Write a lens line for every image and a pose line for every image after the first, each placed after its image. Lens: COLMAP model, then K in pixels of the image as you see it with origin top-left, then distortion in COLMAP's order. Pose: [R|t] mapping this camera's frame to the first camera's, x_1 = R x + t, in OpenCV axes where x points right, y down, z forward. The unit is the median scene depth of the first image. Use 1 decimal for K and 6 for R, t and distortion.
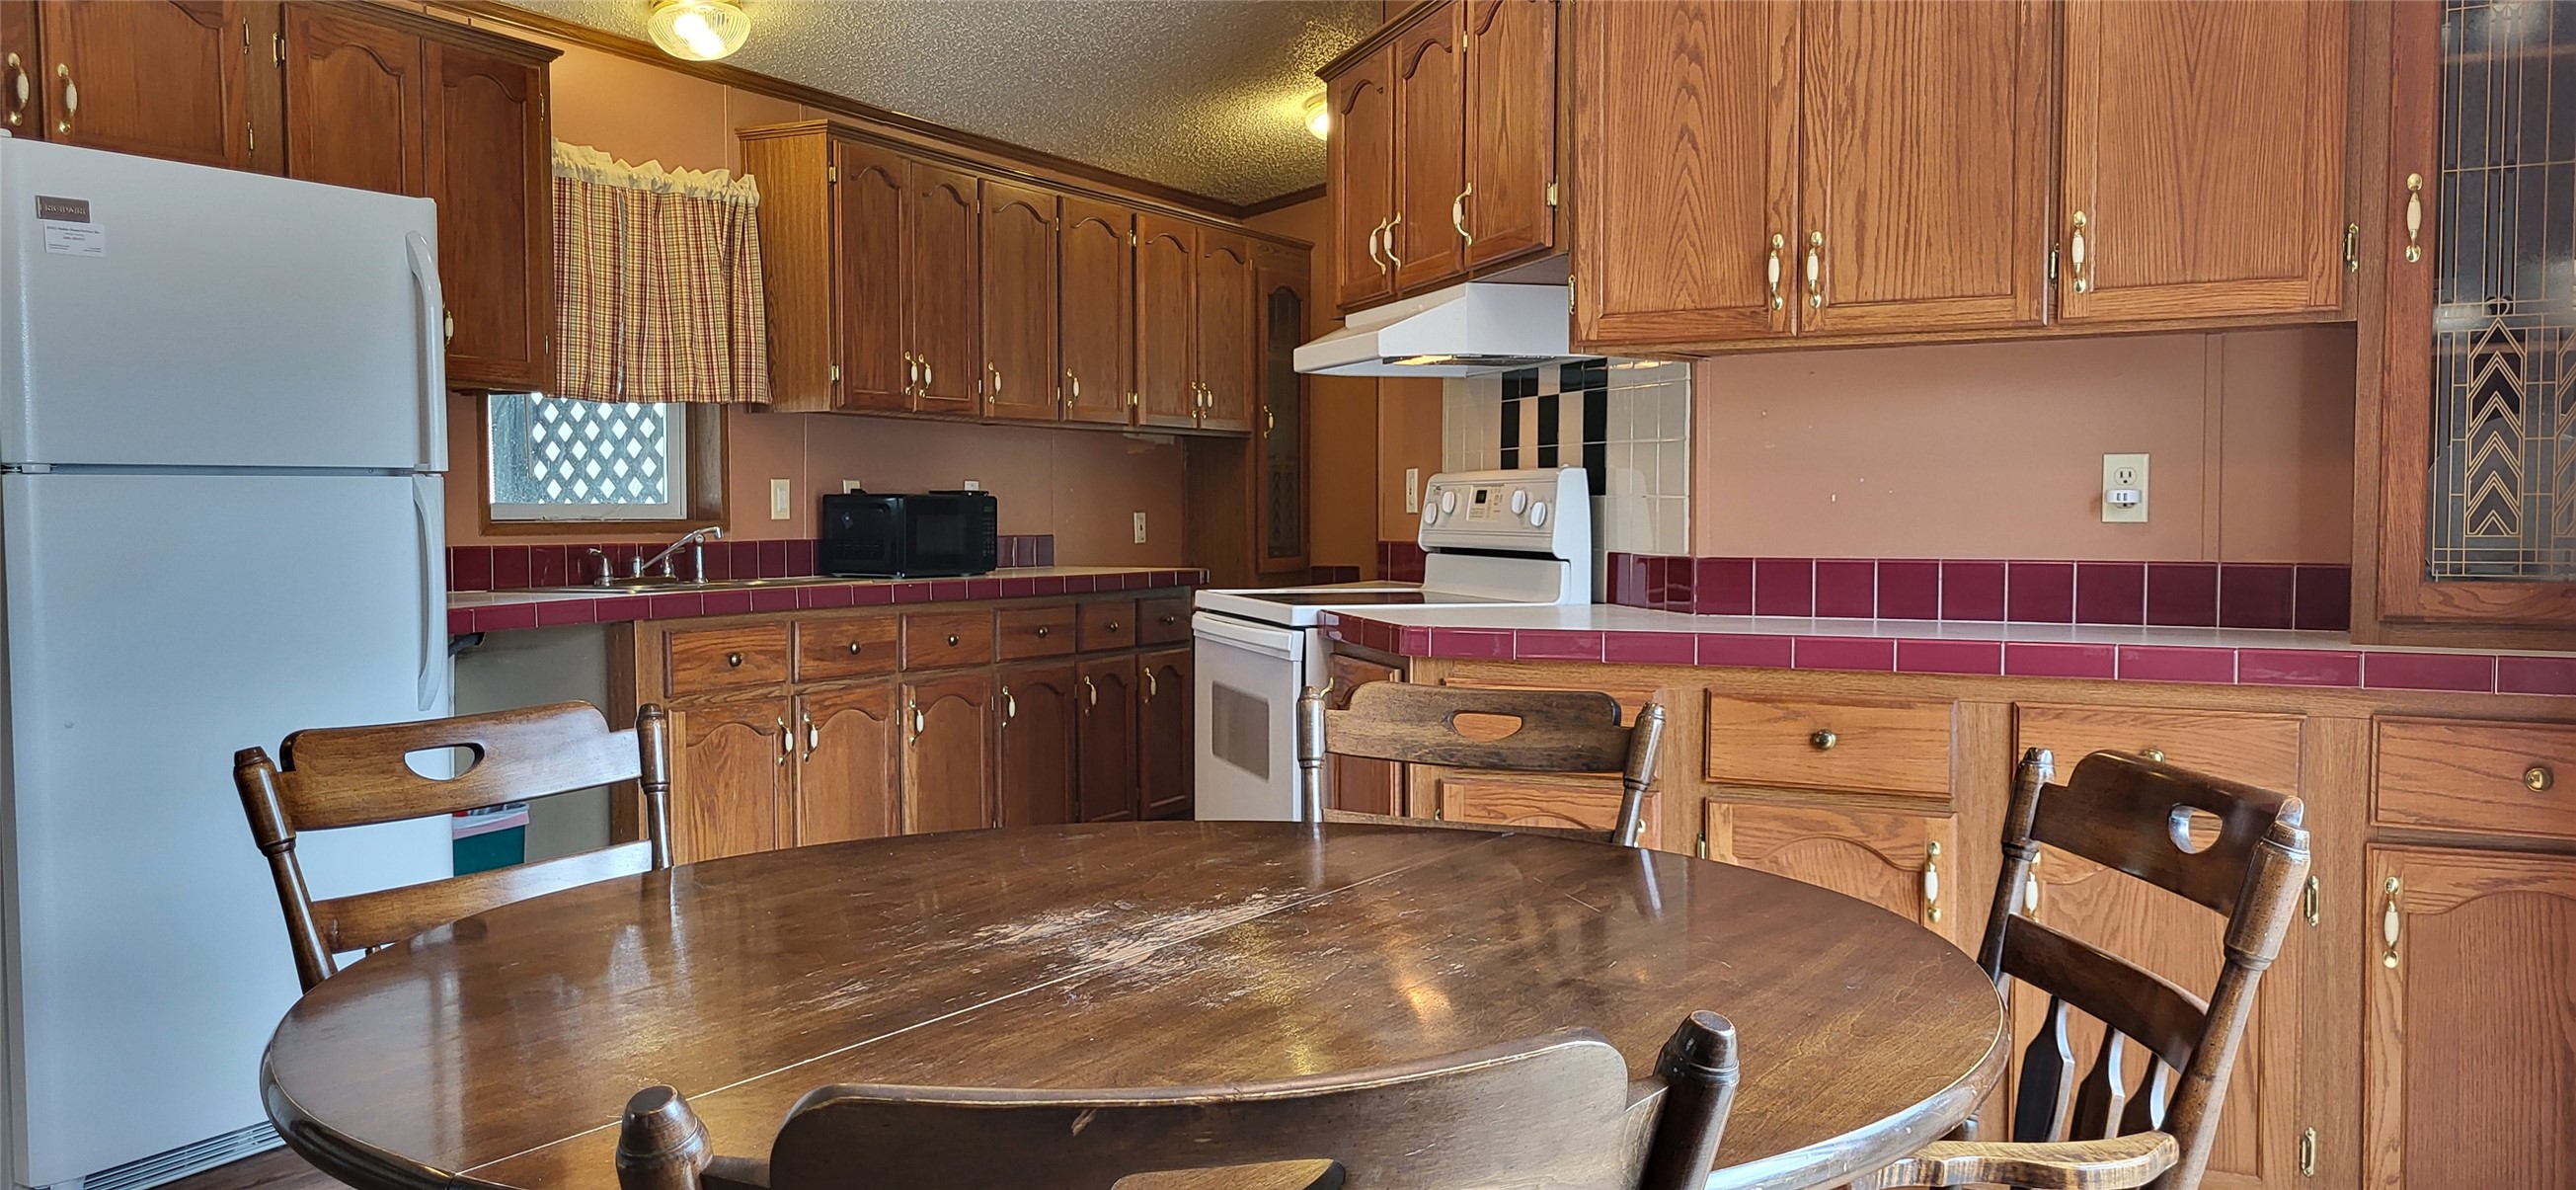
lens RADIAL K [[1964.4, 0, 1288.0], [0, 1964.4, 595.0], [0, 0, 1]] dist [0.015322, -0.007554]
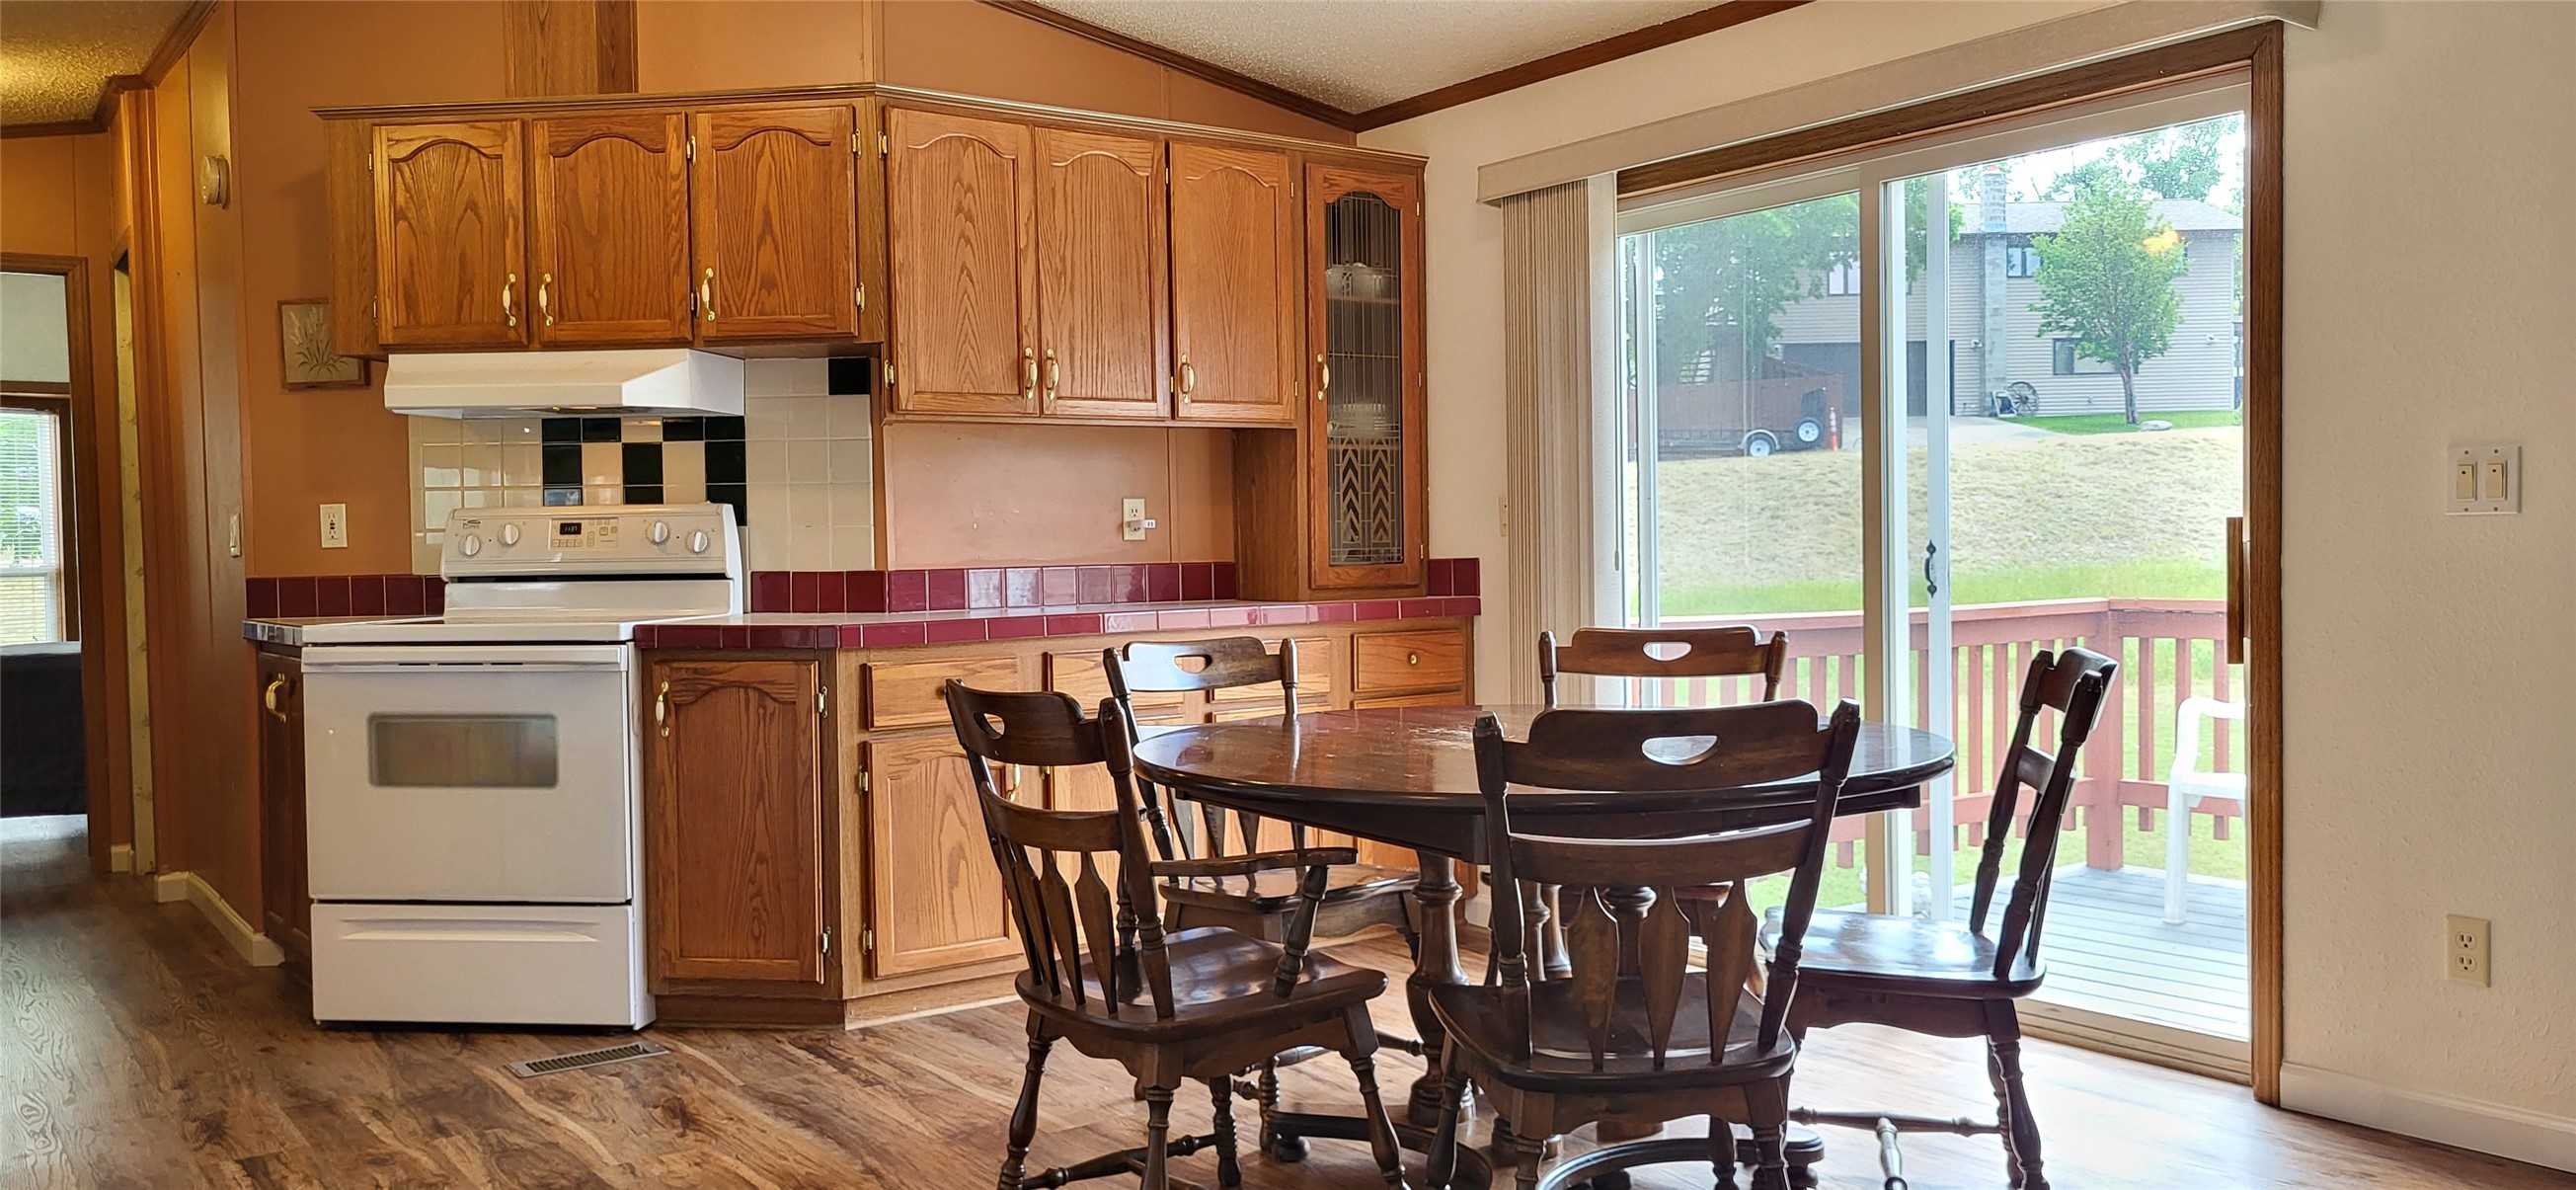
lens RADIAL K [[1964.4, 0, 1288.0], [0, 1964.4, 595.0], [0, 0, 1]] dist [0.015322, -0.007554]
pose [[0.426190, -0.032368, 0.904055, -0.987562], [0.055273, 0.998424, 0.009689, -0.000031], [-0.902944, 0.045840, 0.427307, 0.189188]]
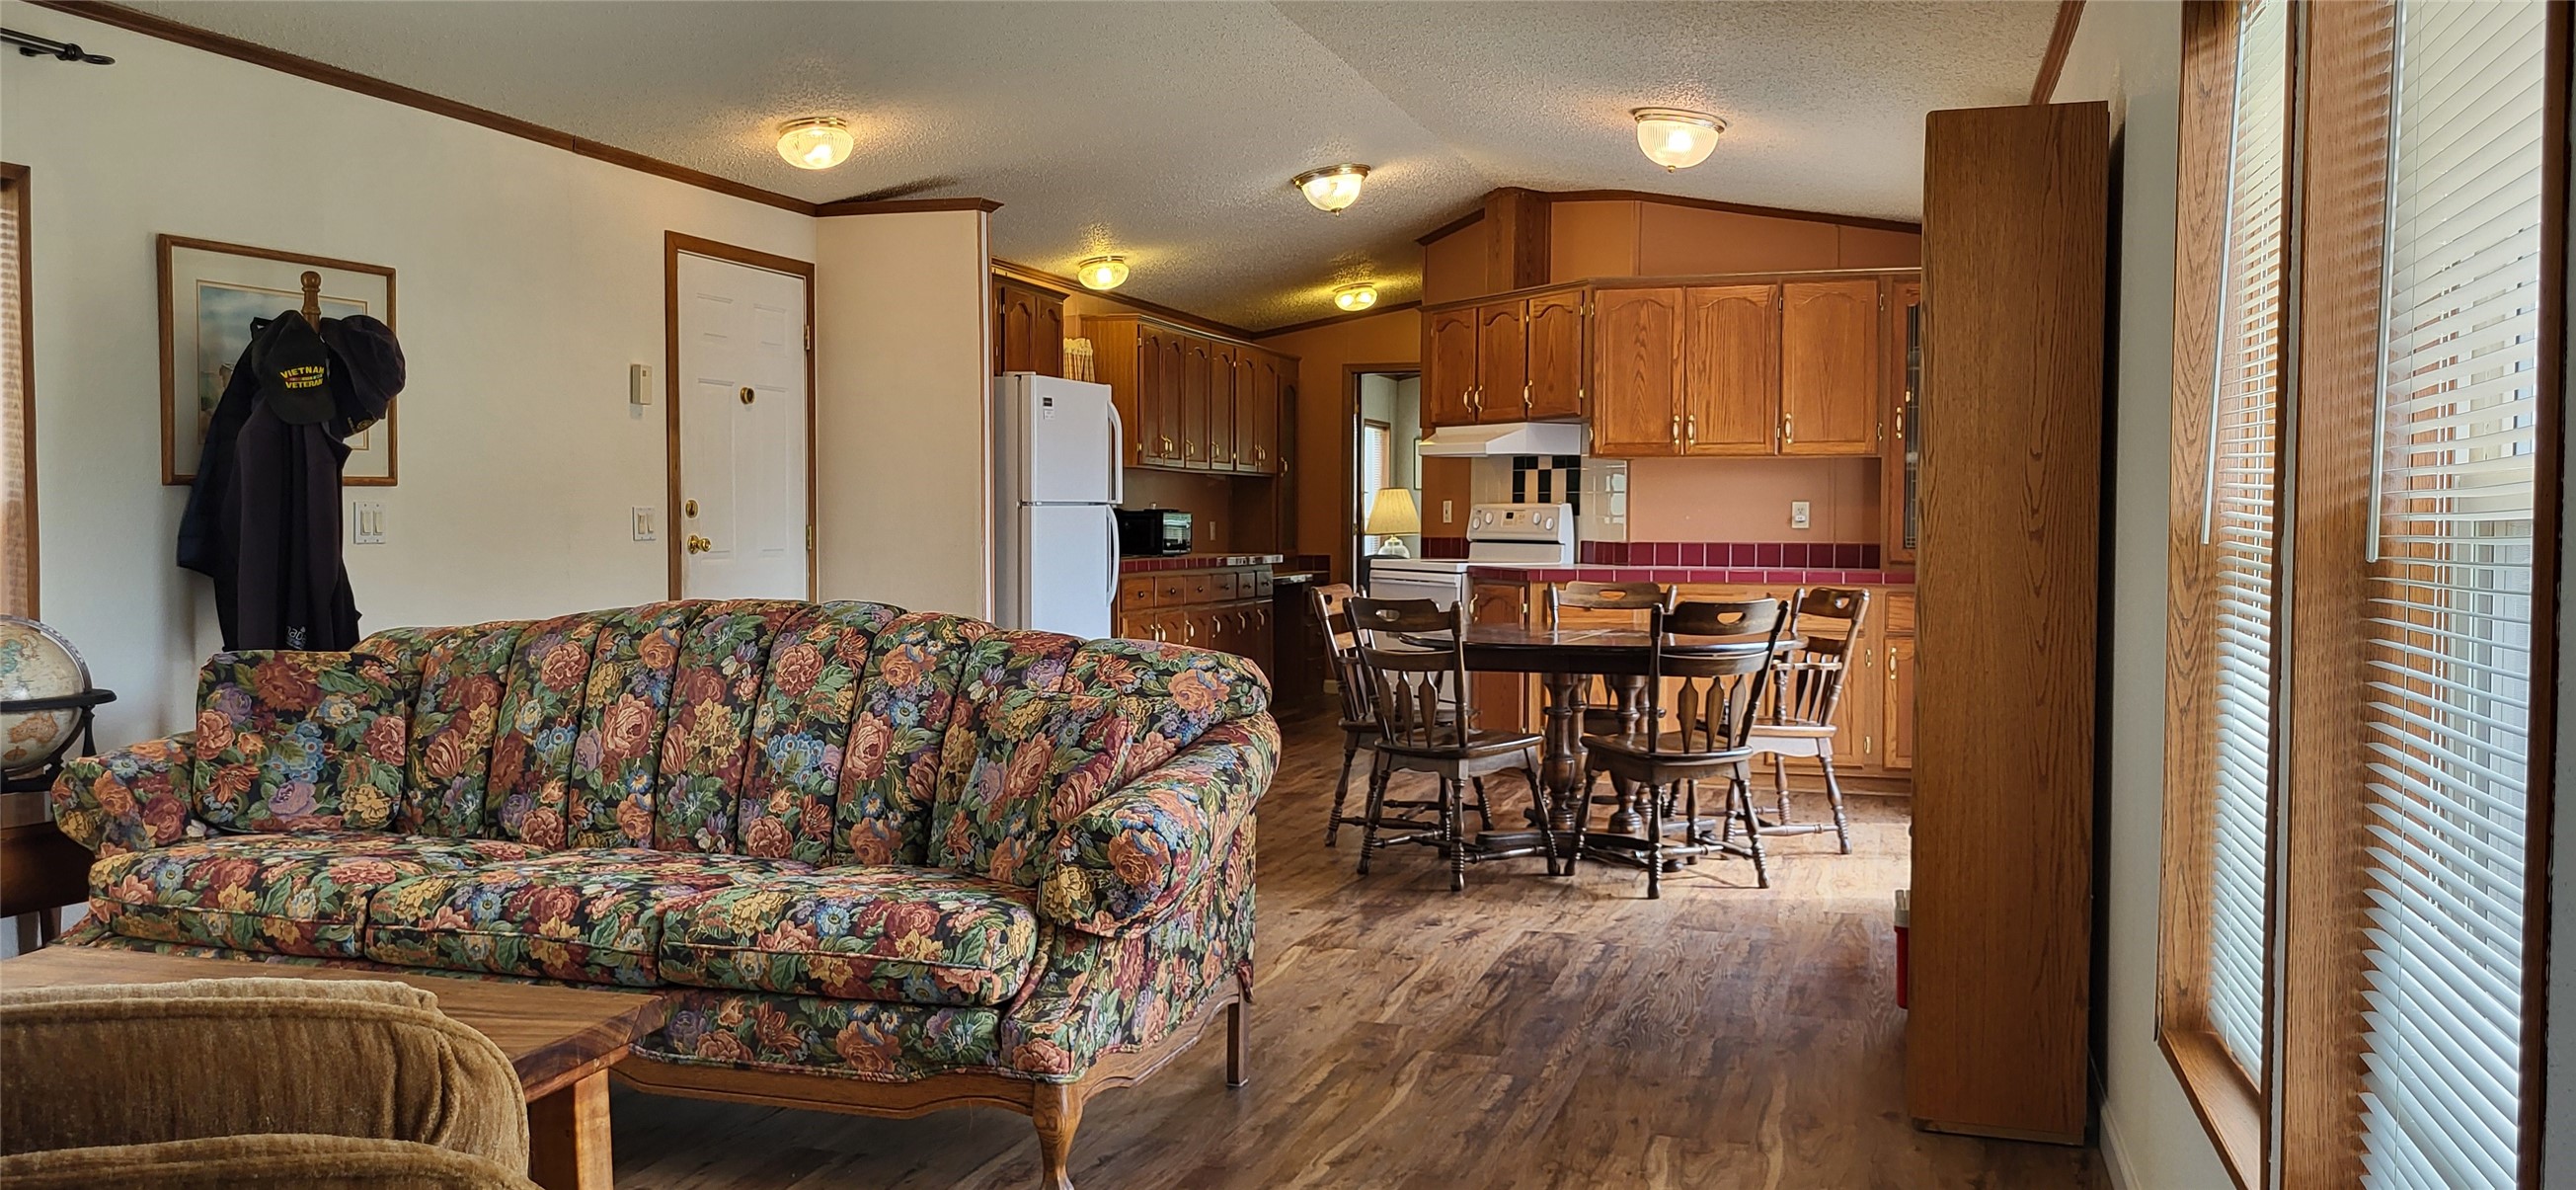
lens RADIAL K [[1964.4, 0, 1288.0], [0, 1964.4, 595.0], [0, 0, 1]] dist [0.015322, -0.007554]
pose [[0.980996, -0.002032, 0.194019, -0.730964], [0.003007, 0.999984, -0.004731, 0.060801], [-0.194006, 0.005225, 0.980986, -1.391900]]
